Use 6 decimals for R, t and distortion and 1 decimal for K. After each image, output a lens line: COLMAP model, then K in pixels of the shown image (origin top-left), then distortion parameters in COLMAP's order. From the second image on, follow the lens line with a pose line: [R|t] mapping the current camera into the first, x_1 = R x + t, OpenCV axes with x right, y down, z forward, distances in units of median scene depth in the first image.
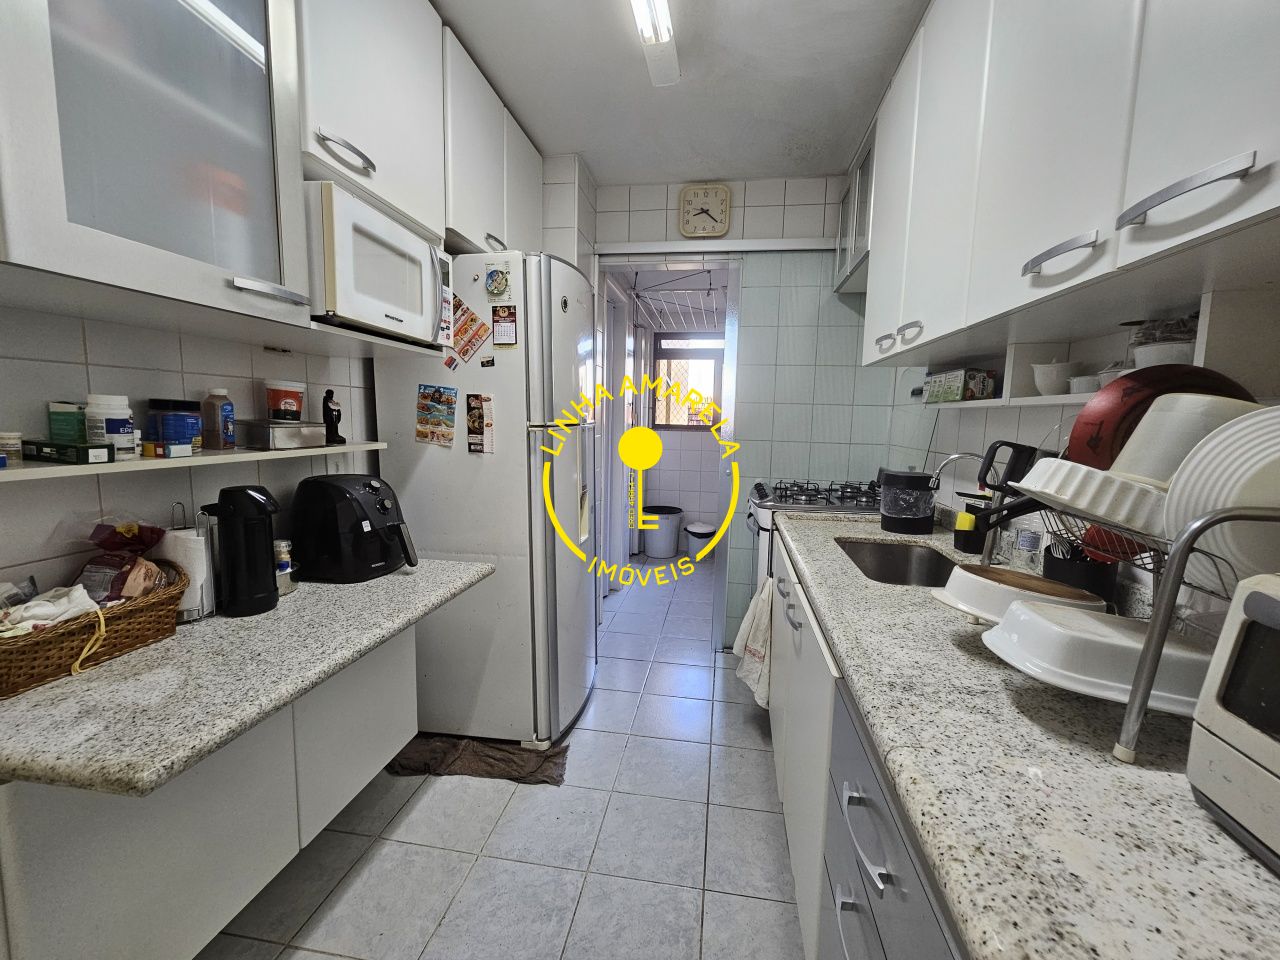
lens RADIAL K [[527.7, 0, 644.6], [0, 527.7, 482.1], [0, 0, 1]] dist [-0.000081, 0.000597]
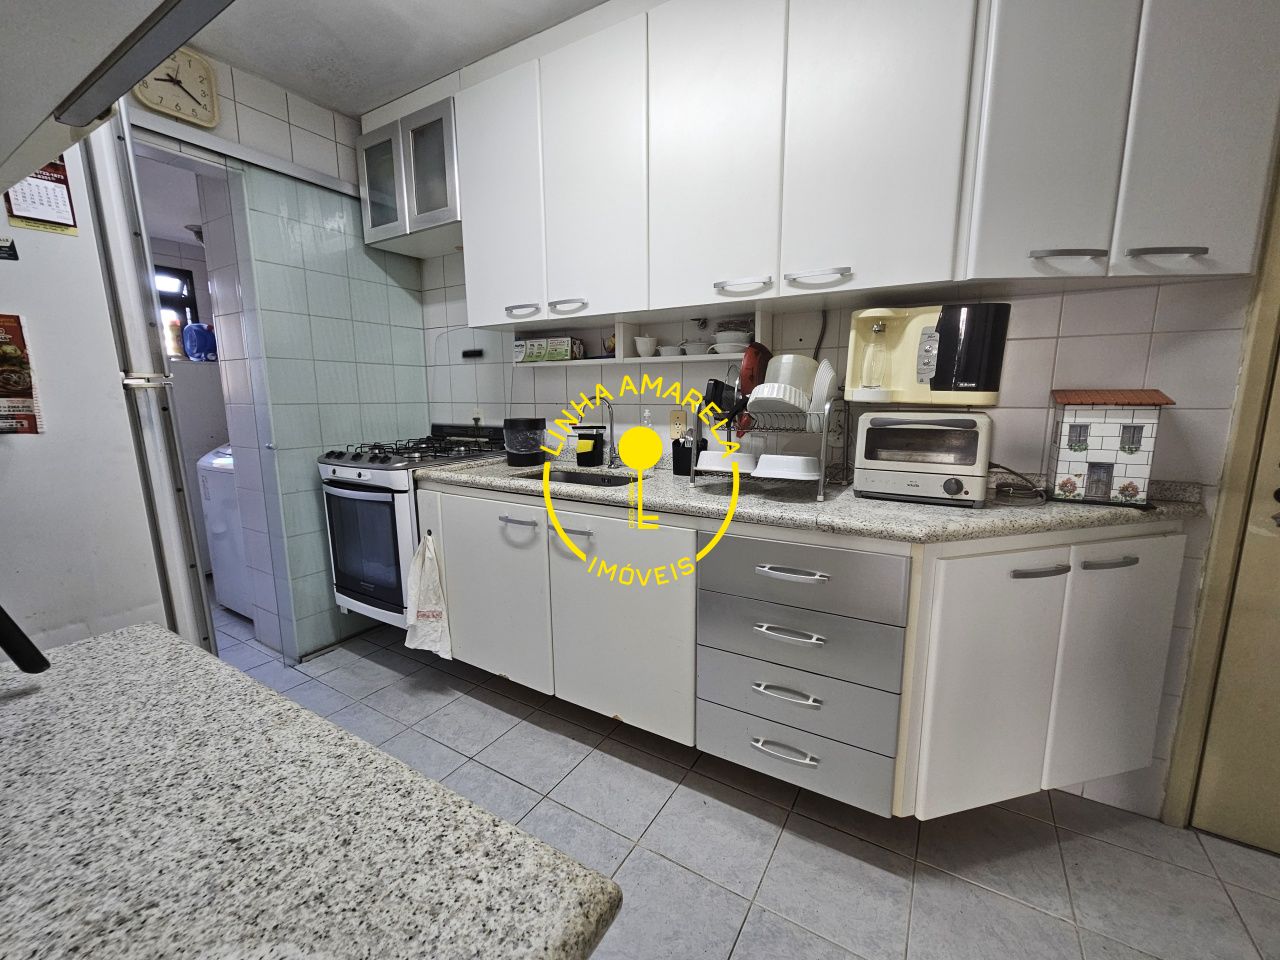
lens RADIAL K [[527.7, 0, 640.5], [0, 527.7, 480.3], [0, 0, 1]] dist [-0.000081, 0.000597]
pose [[0.374698, -0.171921, 0.911068, -0.561767], [0.124853, 0.983063, 0.134158, -0.005225], [-0.918702, 0.063481, 0.389817, 0.265980]]
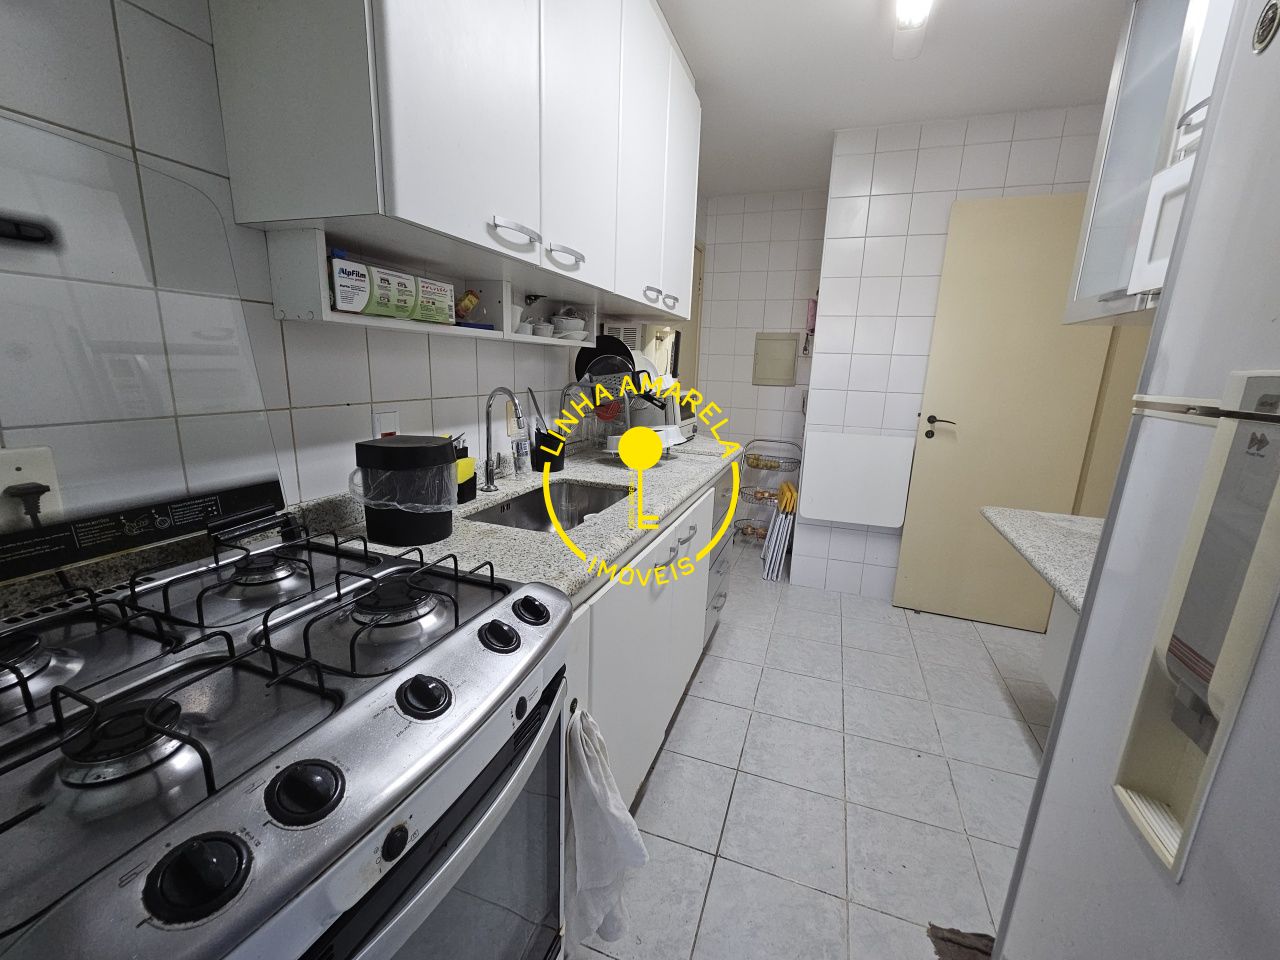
lens RADIAL K [[527.7, 0, 638.2], [0, 527.7, 483.0], [0, 0, 1]] dist [-0.000081, 0.000597]
pose [[-0.981313, -0.090680, 0.169714, 0.147698], [-0.027791, 0.939539, 0.341312, -0.180194], [-0.190403, 0.330217, -0.924502, 1.509608]]
